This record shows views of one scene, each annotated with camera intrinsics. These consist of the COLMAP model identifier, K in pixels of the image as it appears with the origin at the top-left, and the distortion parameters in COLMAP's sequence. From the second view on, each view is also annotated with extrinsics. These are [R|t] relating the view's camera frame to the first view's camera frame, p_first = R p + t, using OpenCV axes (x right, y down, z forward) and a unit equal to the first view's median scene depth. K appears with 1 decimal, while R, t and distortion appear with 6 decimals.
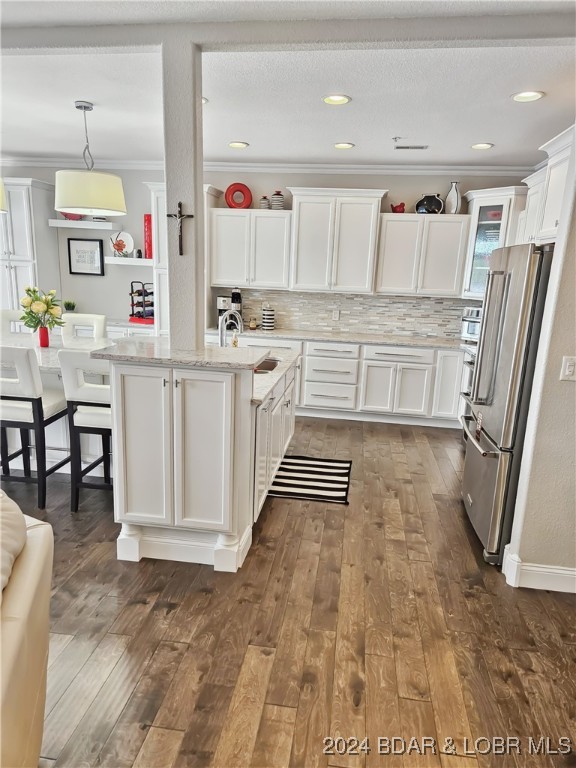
lens RADIAL K [[509.9, 0, 287.5], [0, 509.9, 399.4], [0, 0, 1]] dist [0.072686, -0.064161]
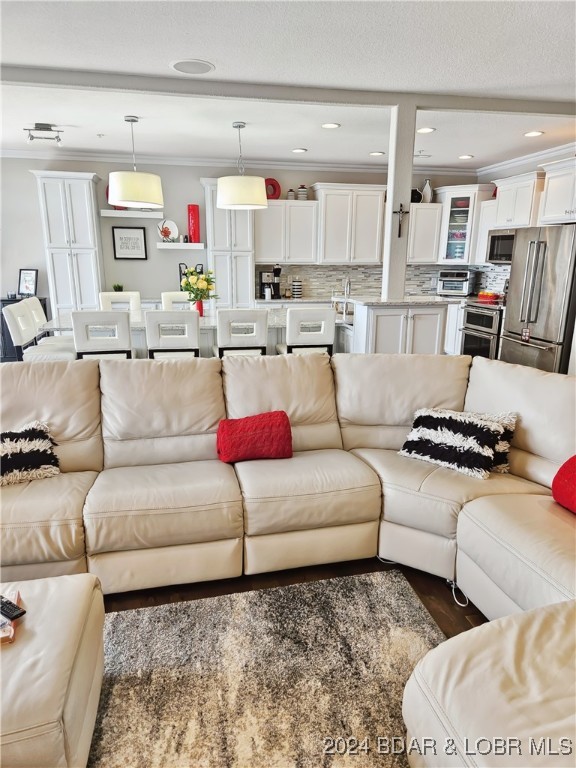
lens RADIAL K [[509.9, 0, 287.5], [0, 509.9, 399.4], [0, 0, 1]] dist [0.072686, -0.064161]
pose [[0.940179, -0.127383, 0.315971, -0.505900], [0.116025, 0.991745, 0.054585, 0.040625], [-0.320316, -0.014659, 0.947197, -0.183651]]
